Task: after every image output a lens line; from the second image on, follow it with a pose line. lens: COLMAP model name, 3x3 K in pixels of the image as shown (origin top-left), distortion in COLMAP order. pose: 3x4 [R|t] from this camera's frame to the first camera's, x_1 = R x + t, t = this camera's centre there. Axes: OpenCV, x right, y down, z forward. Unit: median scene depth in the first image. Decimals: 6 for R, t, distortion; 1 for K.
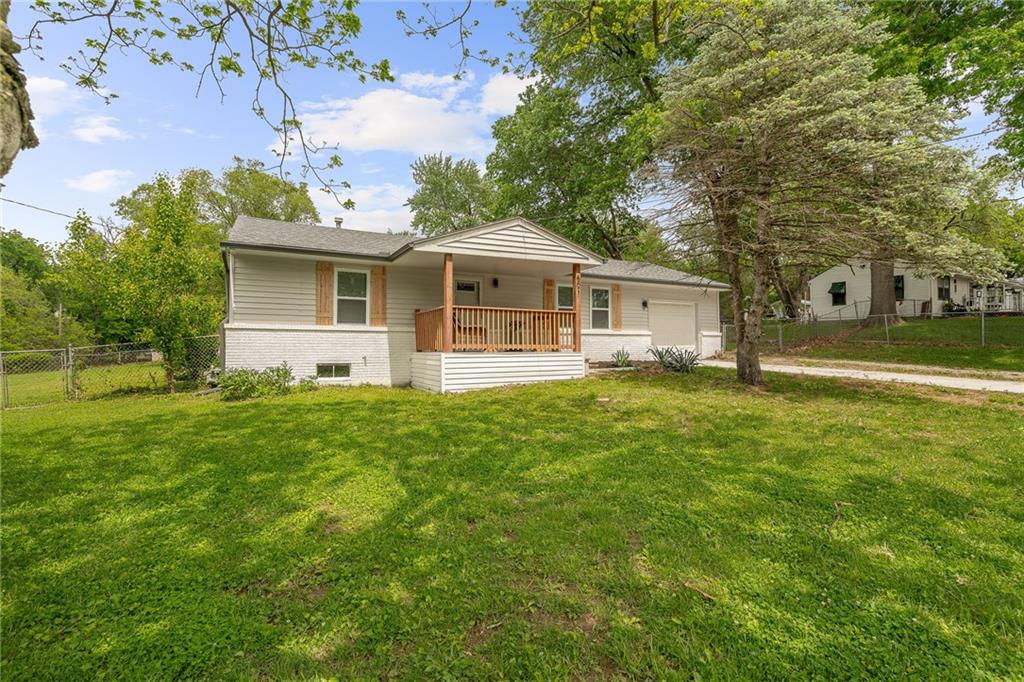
lens RADIAL K [[453.9, 0, 512.0], [0, 453.9, 341.0], [0, 0, 1]] dist [-0.003087, -0.000087]
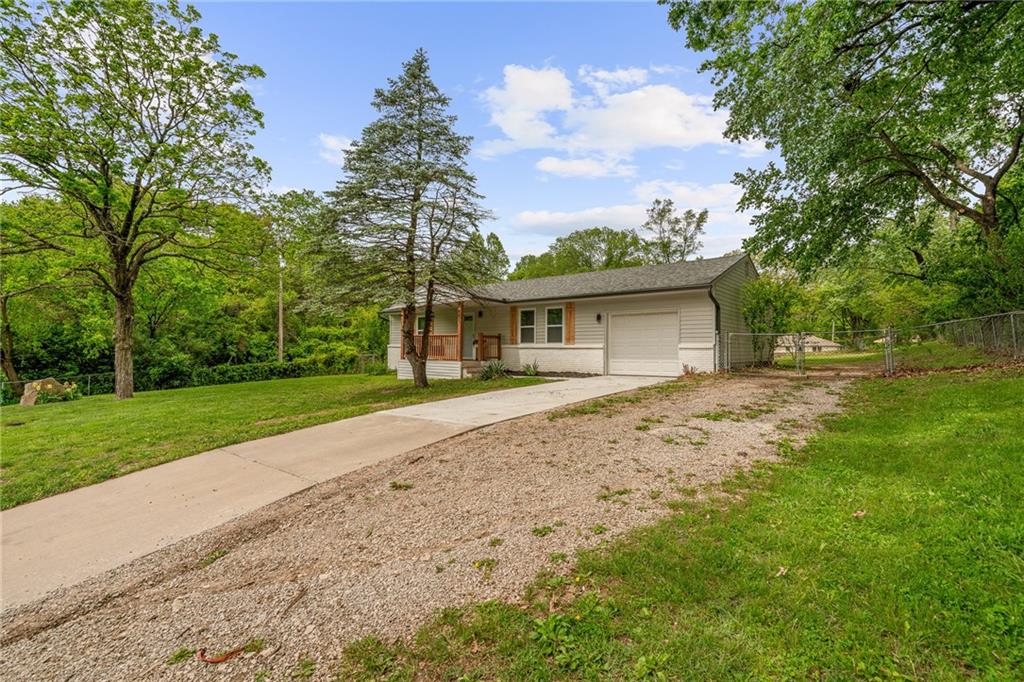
lens RADIAL K [[460.4, 0, 512.0], [0, 460.4, 341.0], [0, 0, 1]] dist [-0.000632, -0.000072]
pose [[0.371020, -0.015545, -0.928495, 1.615592], [-0.001295, 0.999850, -0.017258, -0.015689], [0.928624, 0.007606, 0.370944, 0.613613]]
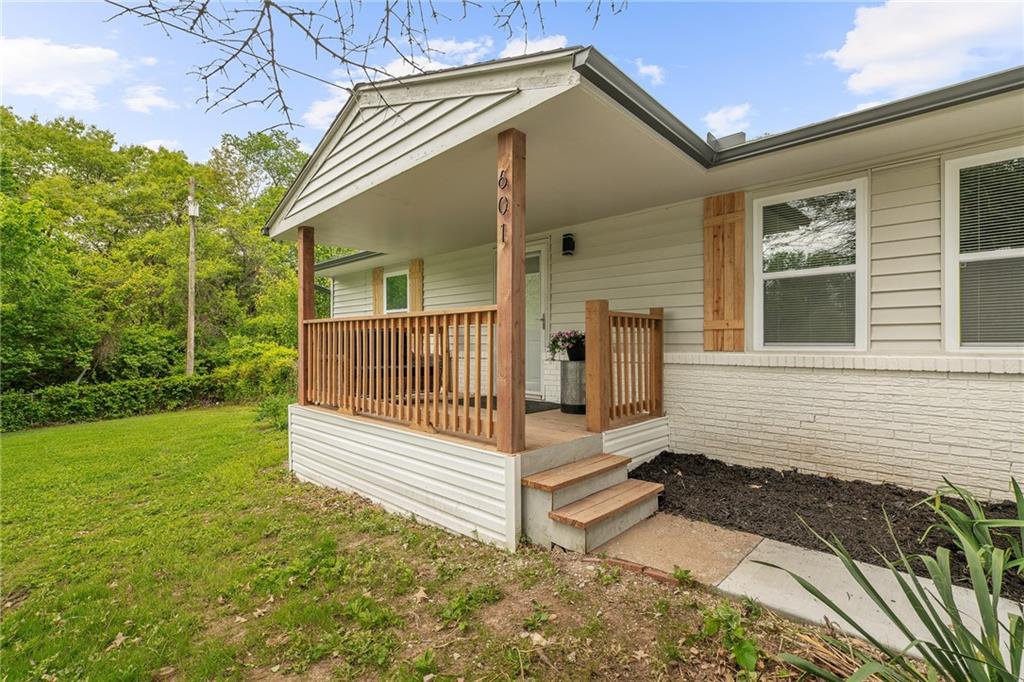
lens RADIAL K [[460.4, 0, 512.0], [0, 460.4, 341.0], [0, 0, 1]] dist [-0.000632, -0.000072]
pose [[0.315165, -0.005630, -0.949020, 0.416741], [0.011464, 0.999932, -0.002124, -0.041173], [0.948968, -0.010210, 0.315208, 0.927605]]
